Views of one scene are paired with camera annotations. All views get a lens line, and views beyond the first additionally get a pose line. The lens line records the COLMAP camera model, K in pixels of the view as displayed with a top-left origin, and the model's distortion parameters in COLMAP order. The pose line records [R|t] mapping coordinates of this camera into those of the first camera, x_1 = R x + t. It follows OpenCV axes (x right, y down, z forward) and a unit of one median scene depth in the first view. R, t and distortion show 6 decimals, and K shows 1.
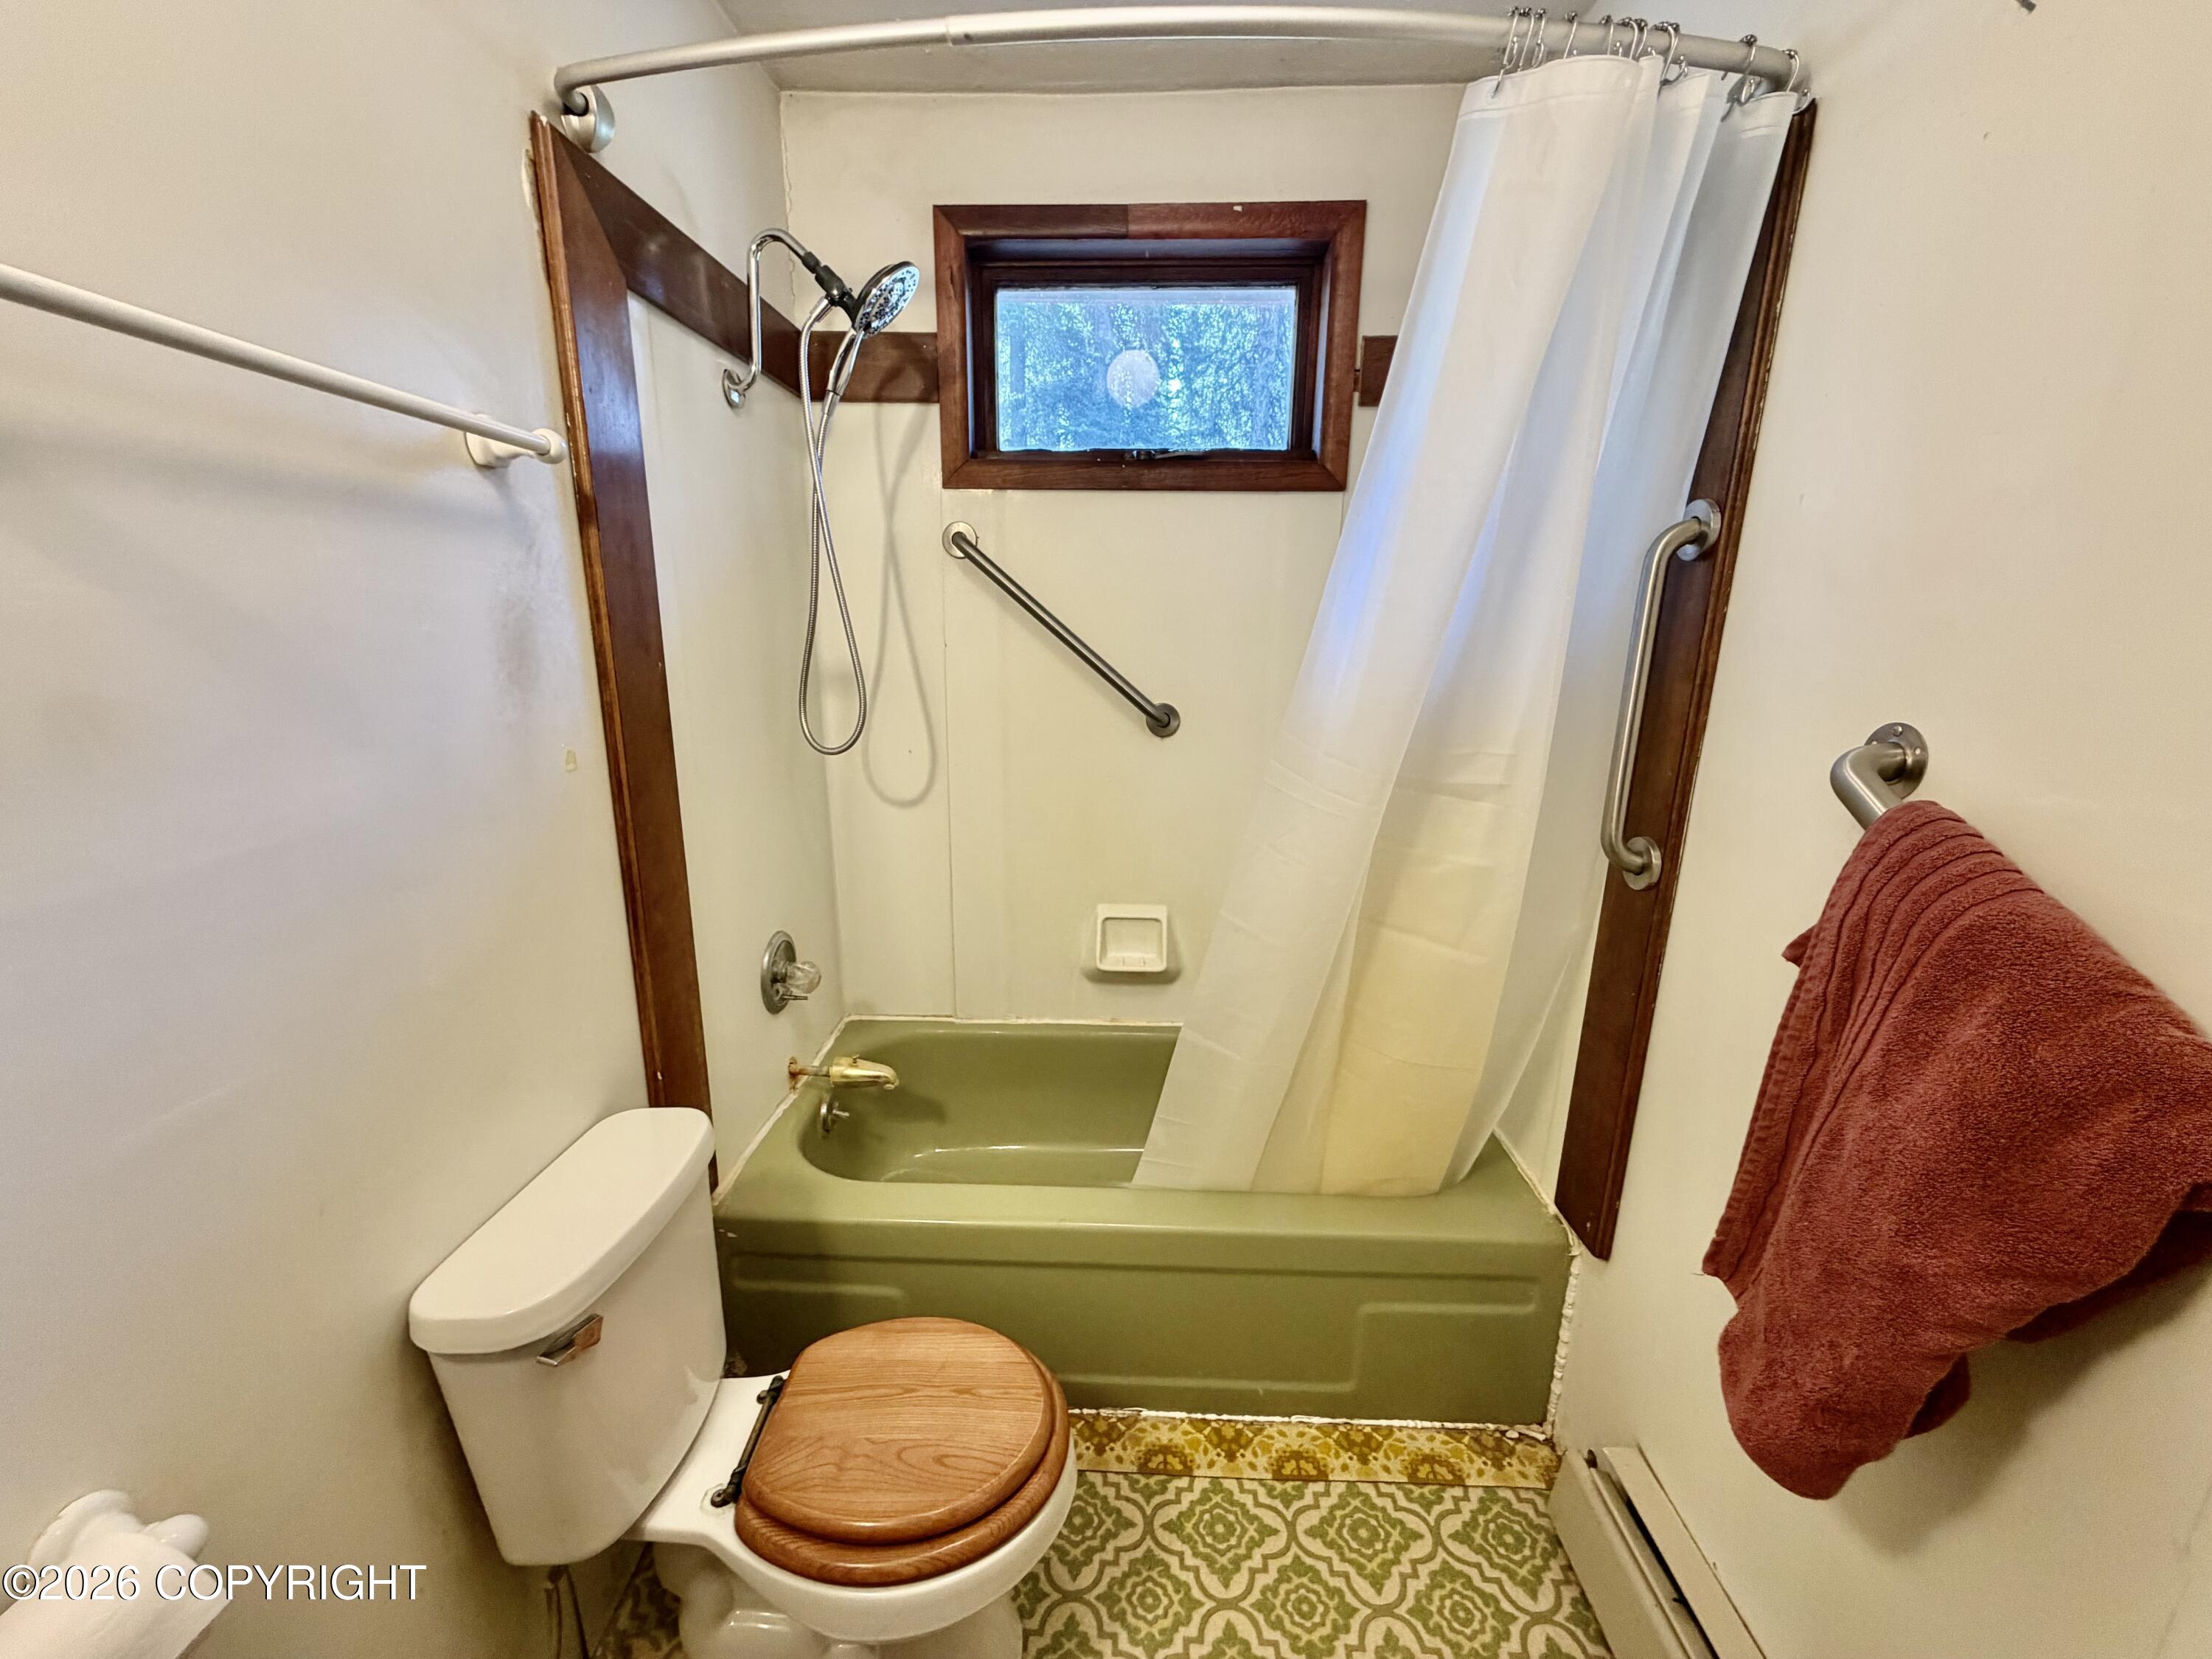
lens RADIAL K [[880.1, 0, 1101.4], [0, 880.1, 836.4], [0, 0, 1]] dist [-0.000808, -0.000150]
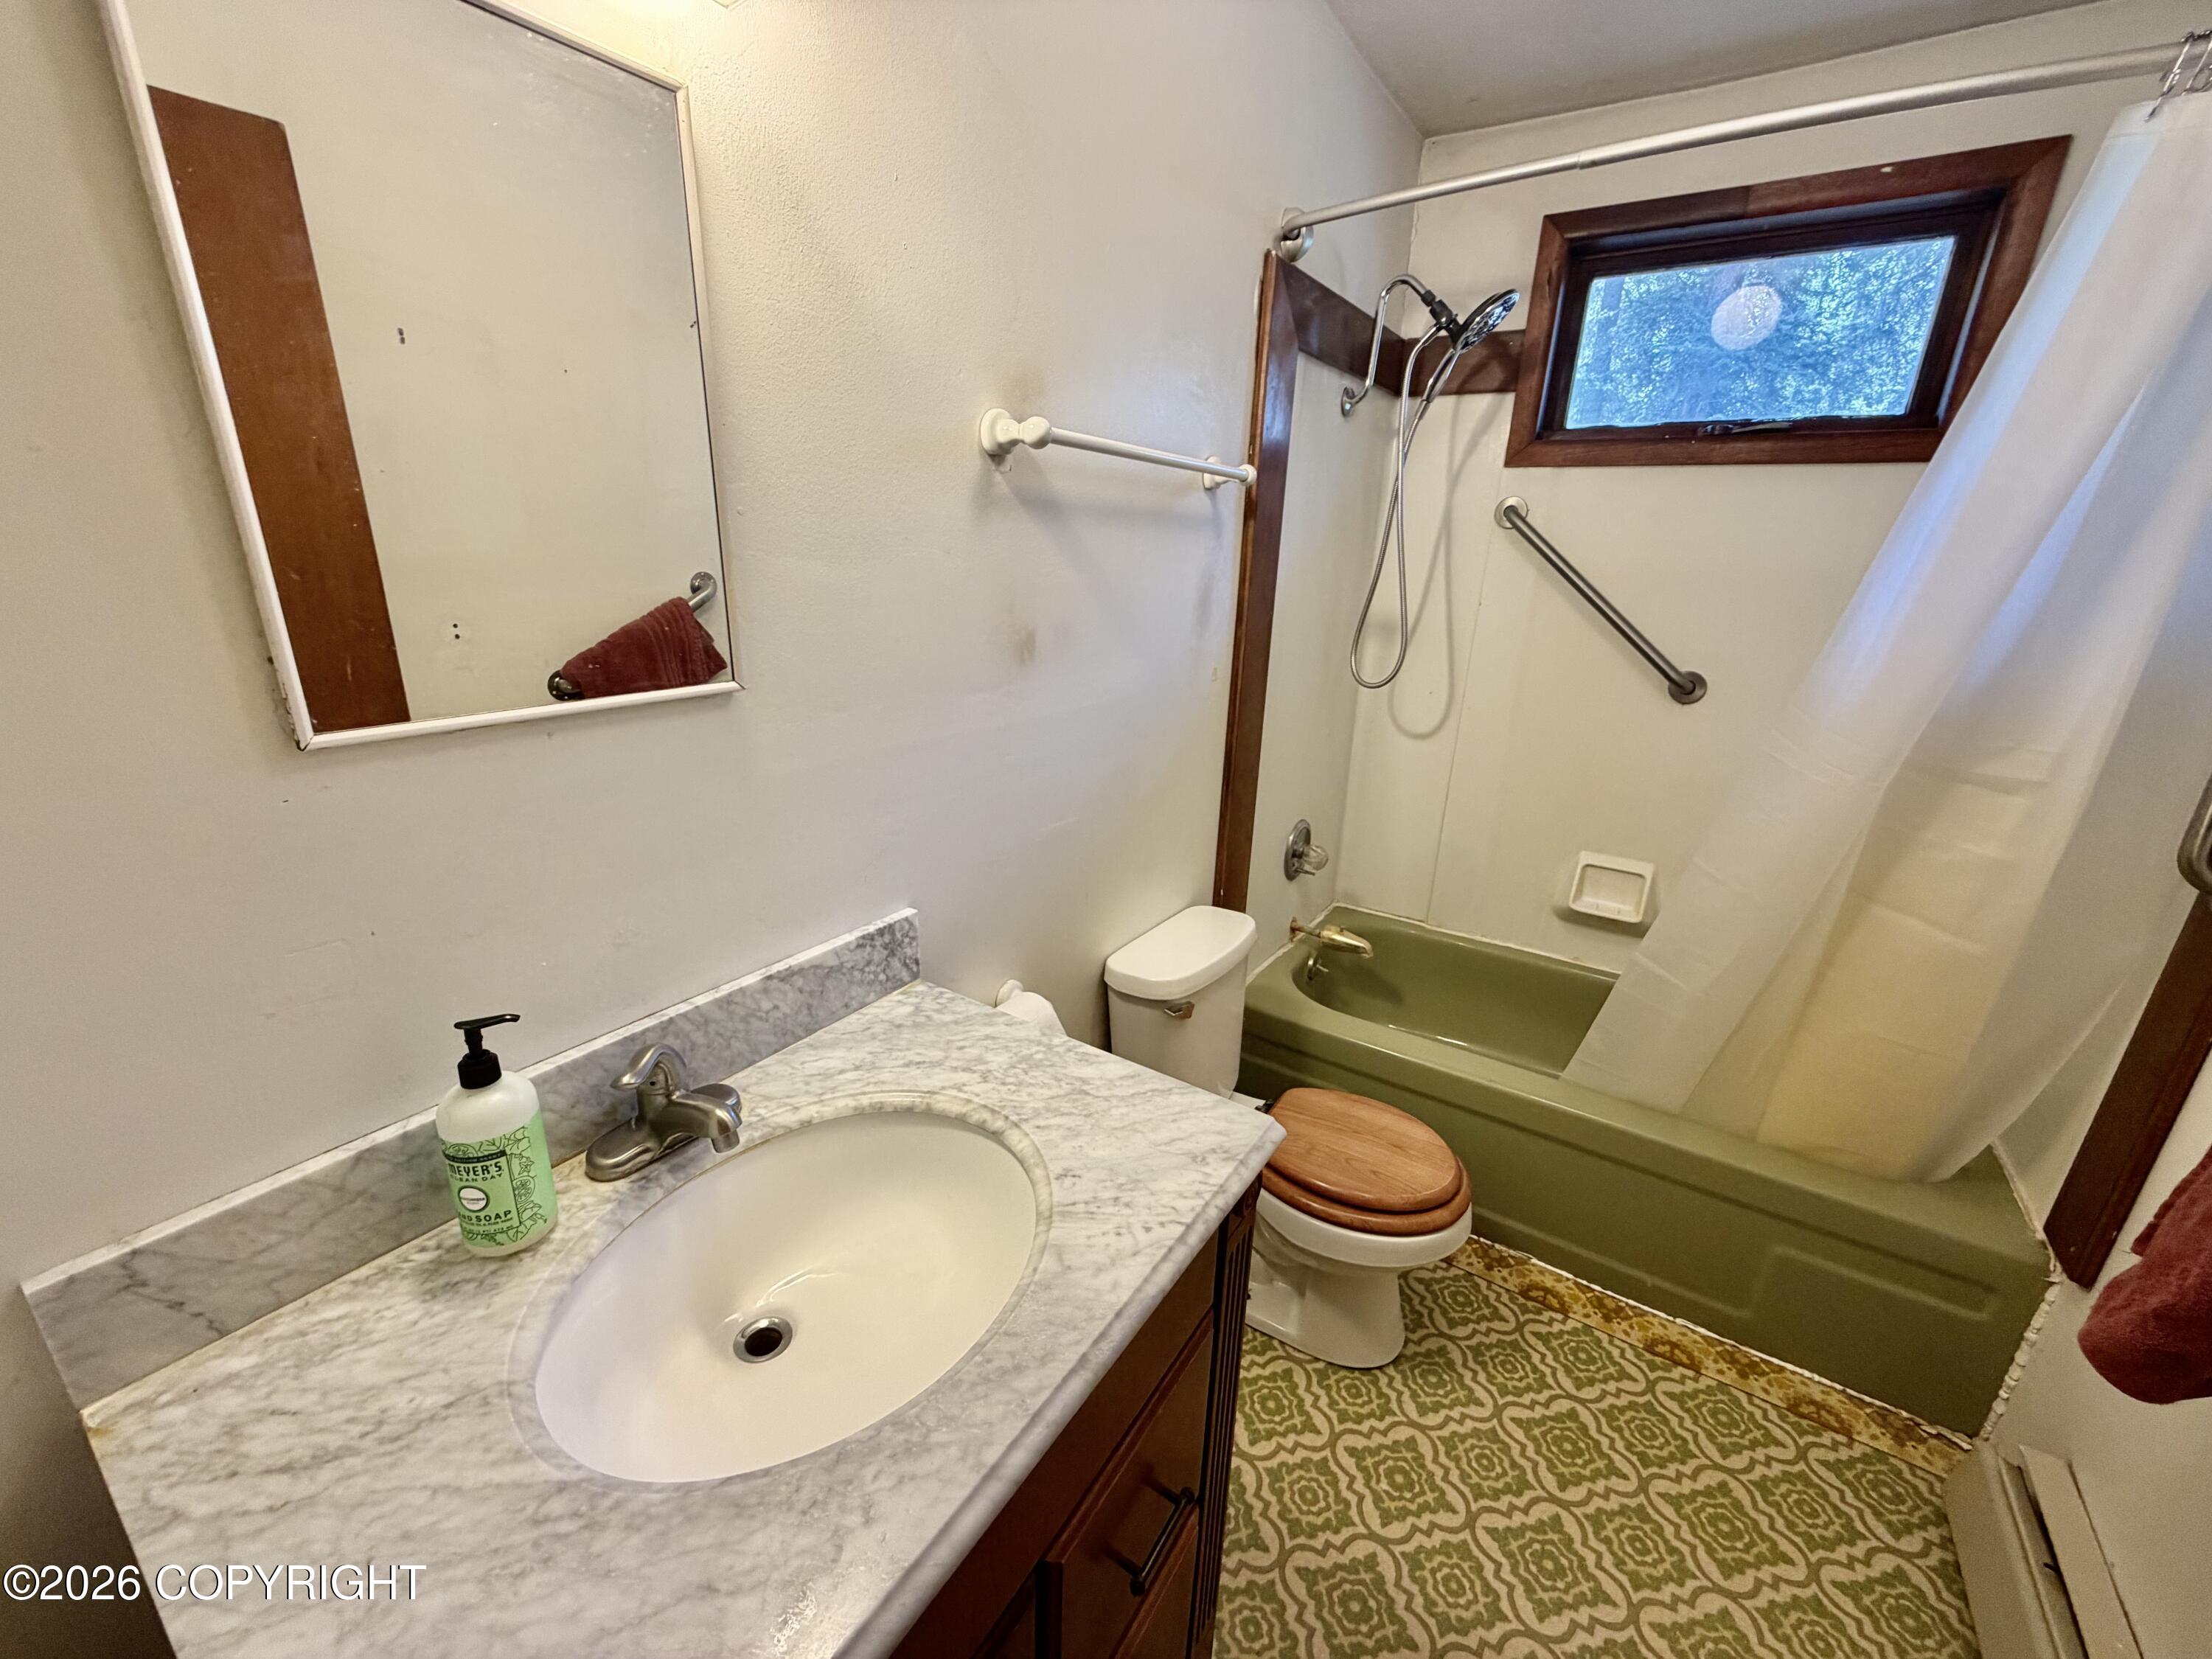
lens RADIAL K [[880.1, 0, 1099.1], [0, 880.1, 832.9], [0, 0, 1]] dist [-0.000808, -0.000150]
pose [[0.849072, 0.181270, -0.496203, 0.035038], [-0.149863, 0.983348, 0.102795, 0.045778], [0.506575, -0.012918, 0.862099, -0.337058]]
